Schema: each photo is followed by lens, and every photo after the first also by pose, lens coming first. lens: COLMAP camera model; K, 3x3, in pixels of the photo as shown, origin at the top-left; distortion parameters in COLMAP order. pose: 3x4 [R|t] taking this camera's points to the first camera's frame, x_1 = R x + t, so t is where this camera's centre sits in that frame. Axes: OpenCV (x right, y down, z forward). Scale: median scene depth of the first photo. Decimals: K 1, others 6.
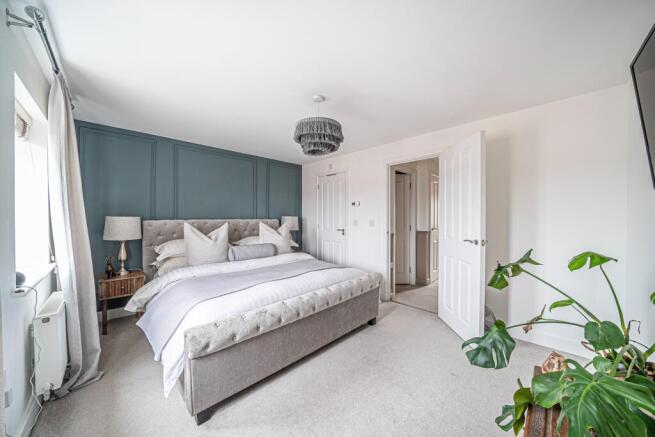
lens RADIAL K [[225.0, 0, 327.5], [0, 225.0, 218.5], [0, 0, 1]] dist [-0.000416, -0.000021]
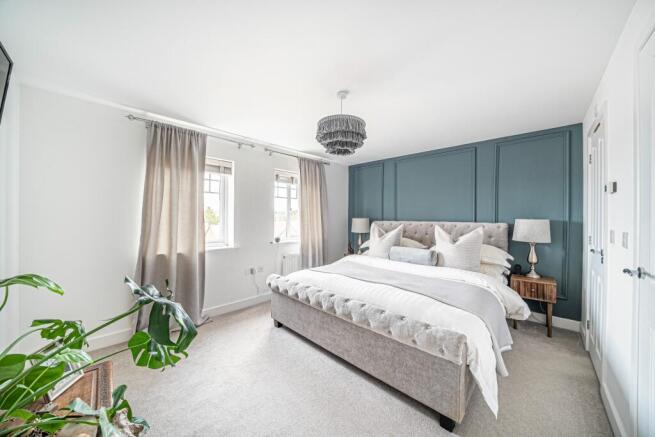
lens RADIAL K [[224.3, 0, 327.5], [0, 224.3, 218.5], [0, 0, 1]] dist [0.000078, 0.000009]
pose [[0.056481, 0.004810, -0.998392, 0.597825], [-0.017395, 0.999841, 0.003833, -0.007398], [0.998252, 0.017151, 0.056556, 0.586629]]
